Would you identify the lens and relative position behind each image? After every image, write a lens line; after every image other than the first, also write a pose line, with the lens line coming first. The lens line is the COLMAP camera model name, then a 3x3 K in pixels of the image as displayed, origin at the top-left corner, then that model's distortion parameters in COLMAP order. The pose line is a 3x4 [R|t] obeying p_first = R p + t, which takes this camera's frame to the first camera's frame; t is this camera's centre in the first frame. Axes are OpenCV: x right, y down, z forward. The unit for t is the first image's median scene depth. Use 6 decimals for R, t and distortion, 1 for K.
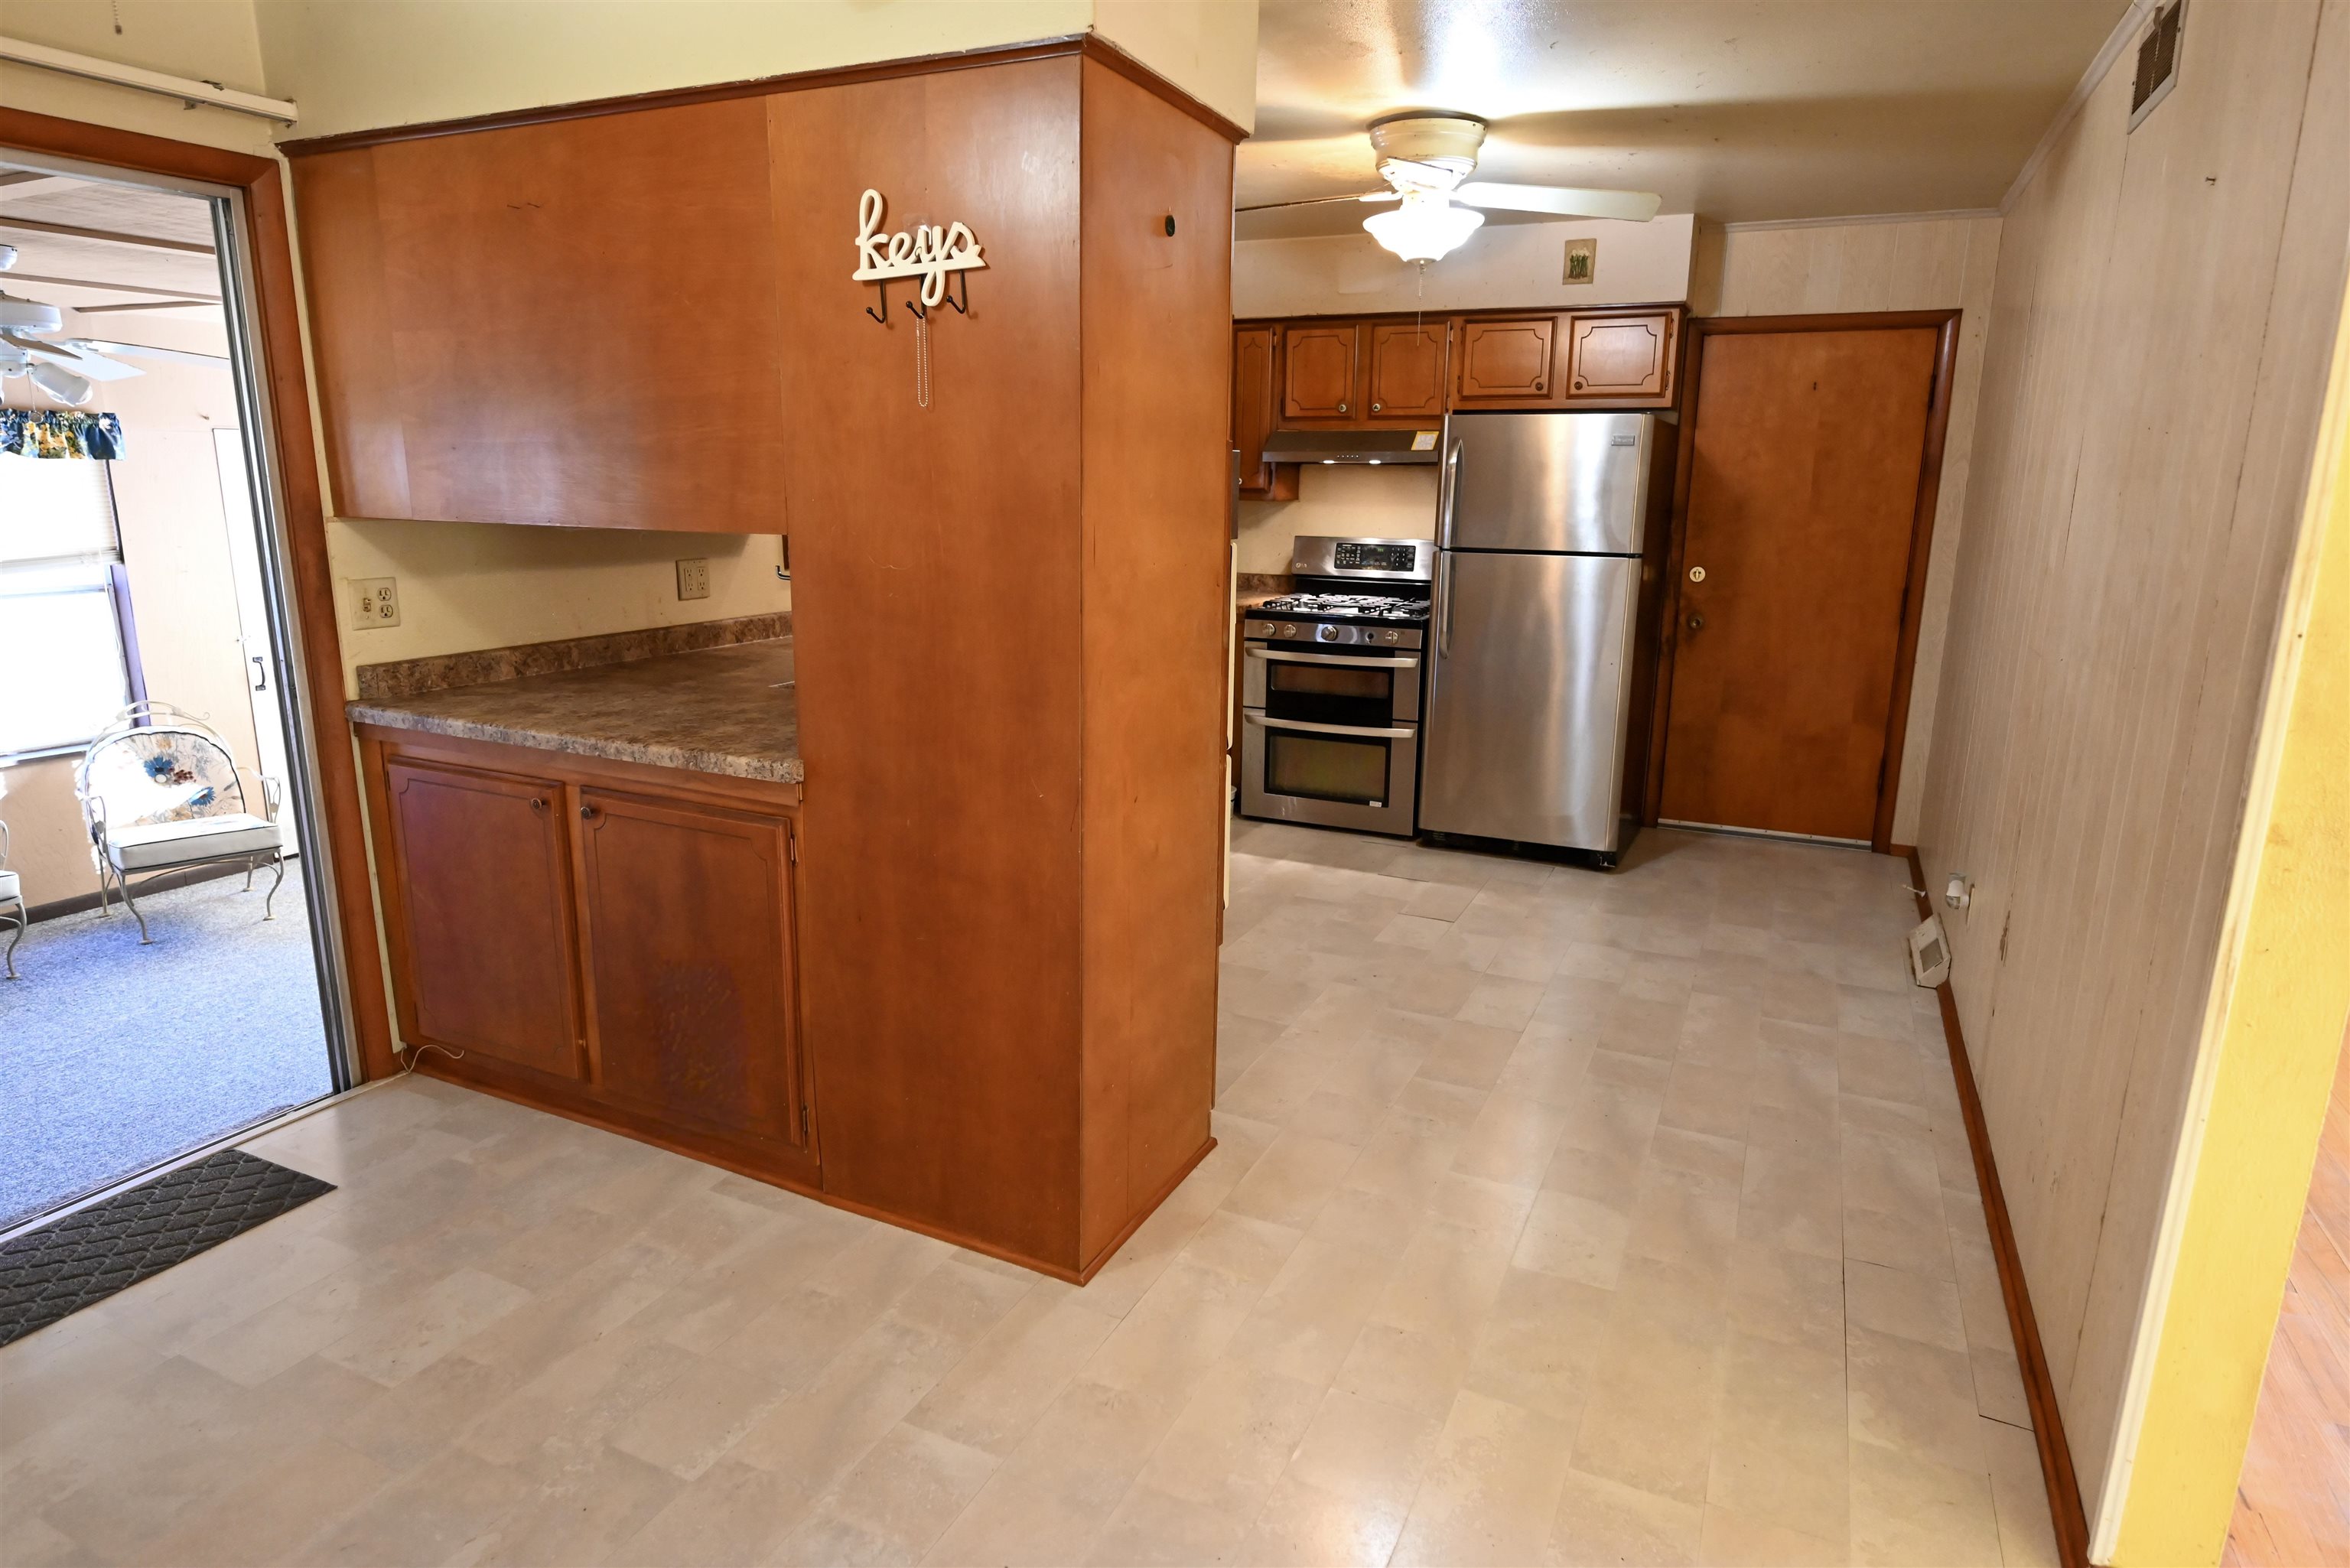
lens RADIAL K [[1340.6, 0, 1175.3], [0, 1340.6, 771.9], [0, 0, 1]] dist [0.001280, -0.000345]
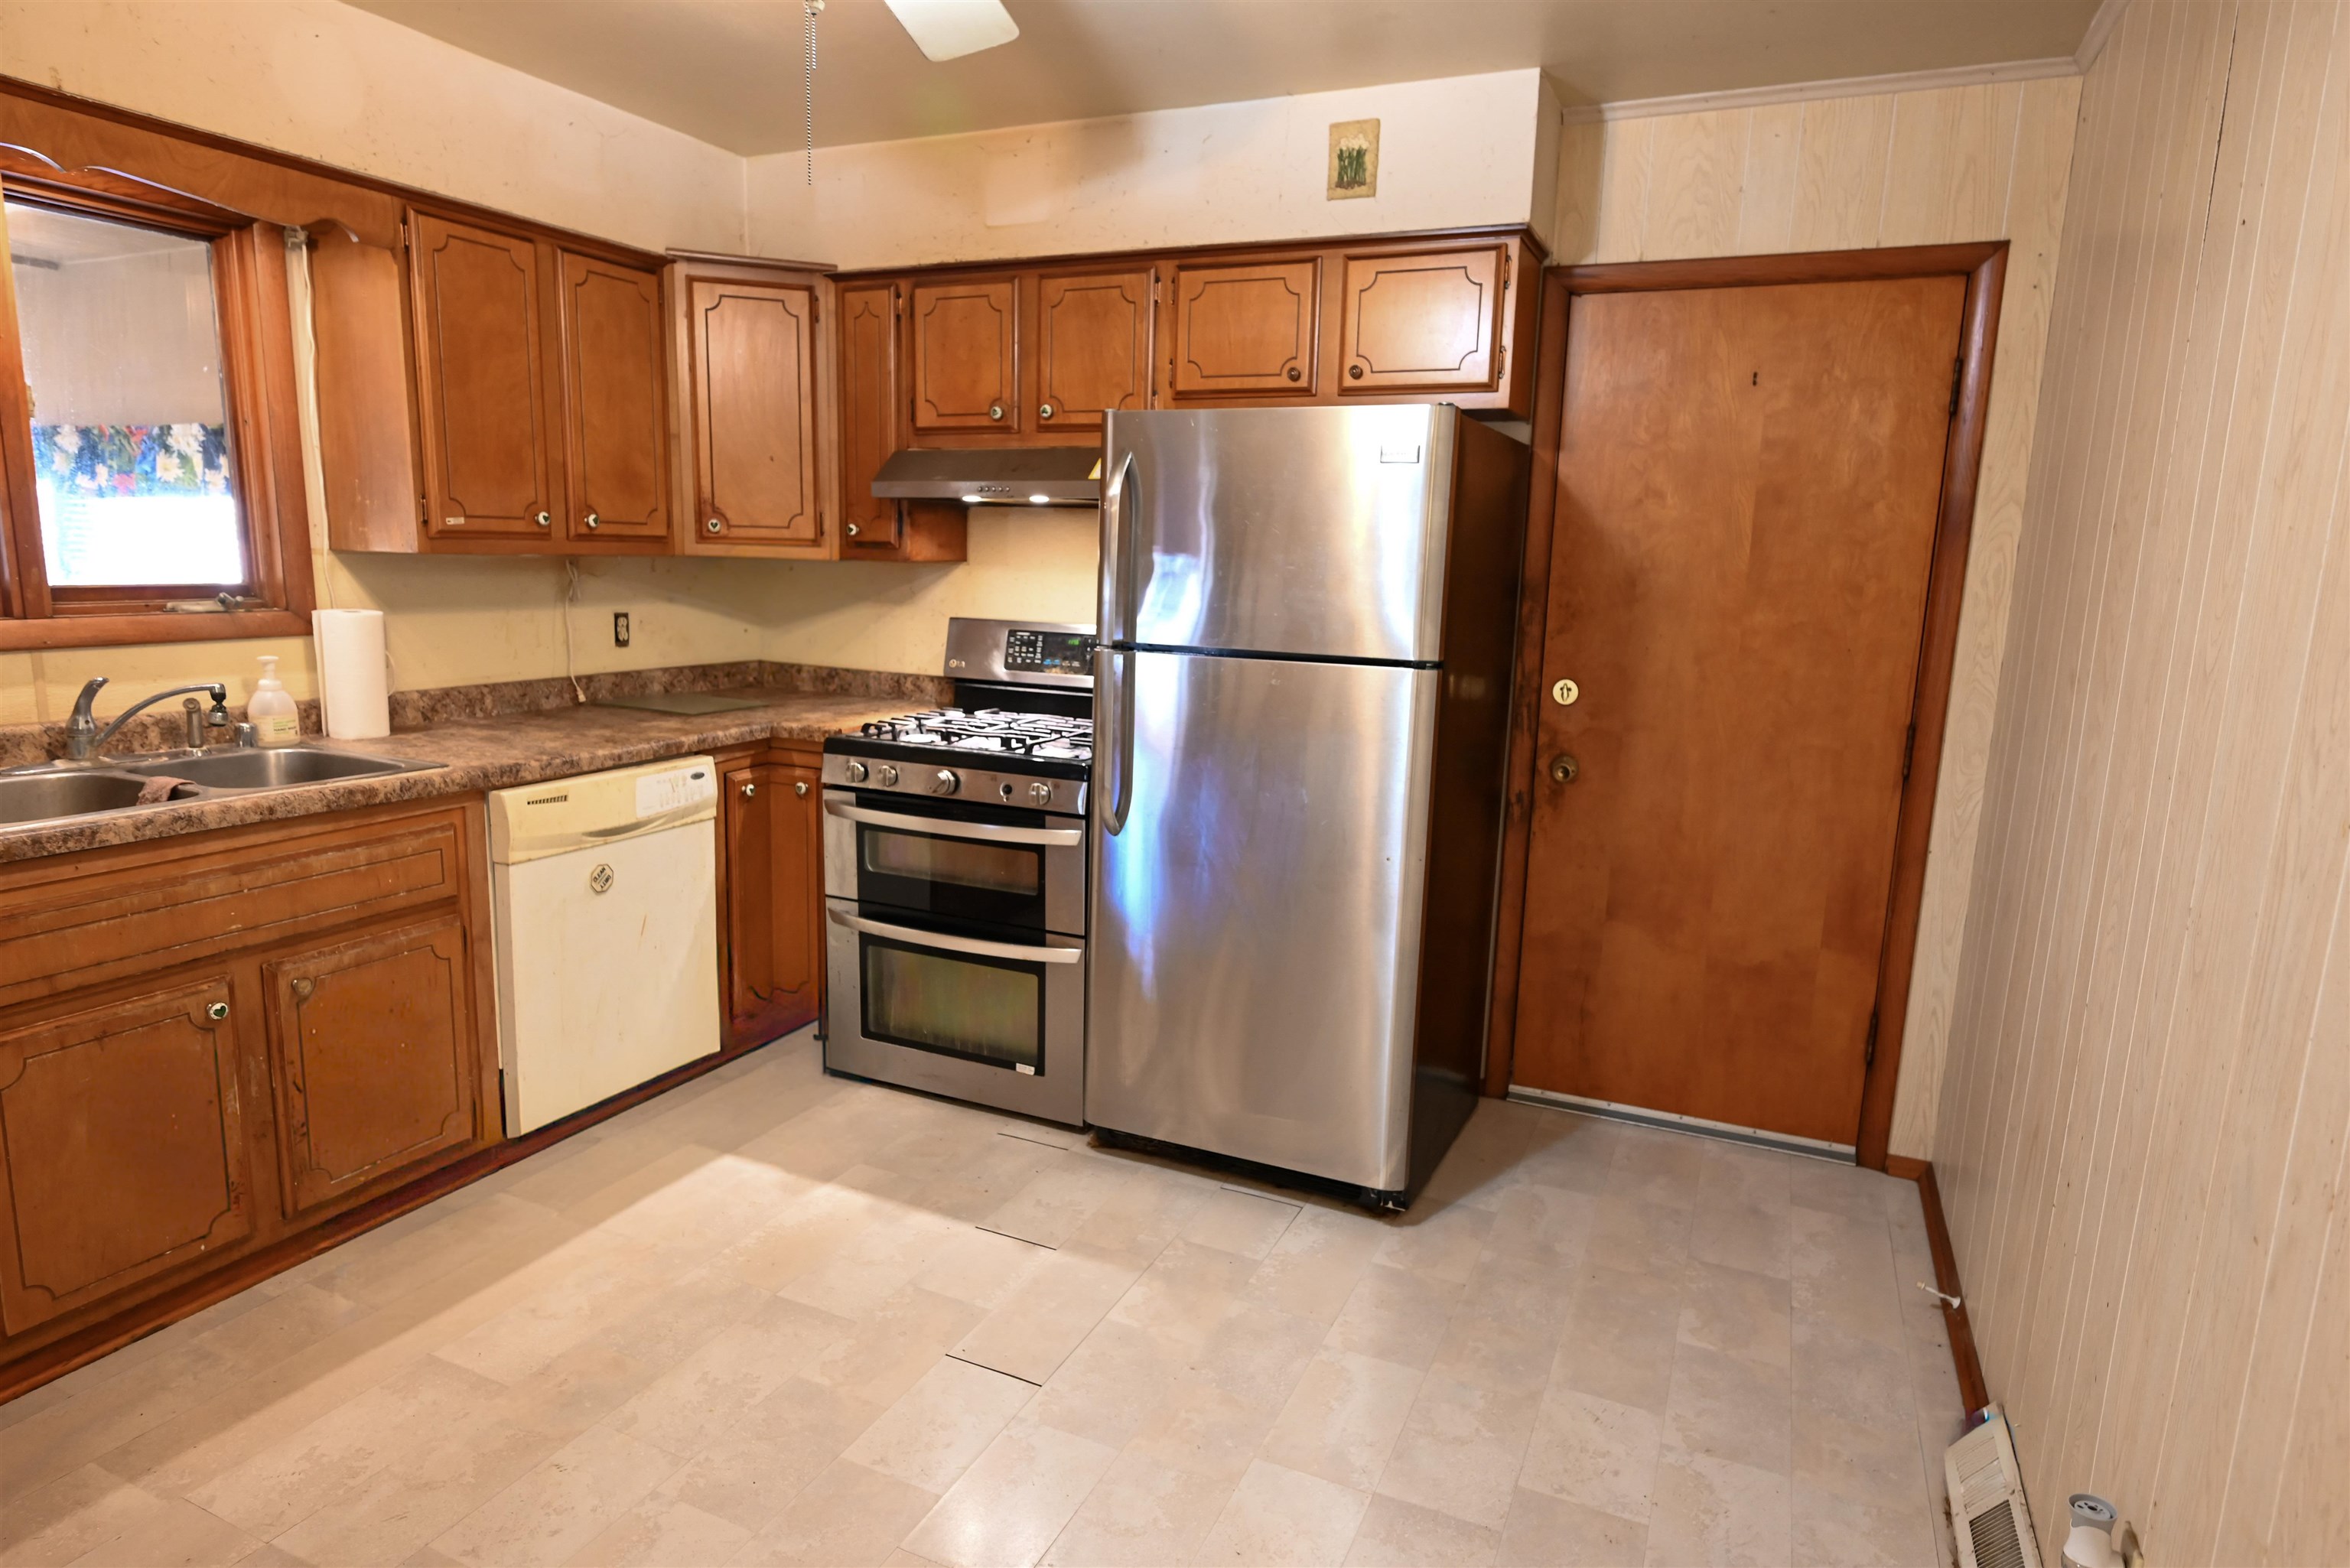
lens RADIAL K [[1340.6, 0, 1168.6], [0, 1340.6, 791.0], [0, 0, 1]] dist [0.001280, -0.000345]
pose [[0.999779, 0.014404, 0.015302, 0.210603], [-0.013762, 0.999052, -0.041302, -0.078644], [-0.015883, 0.041082, 0.999030, 0.418559]]
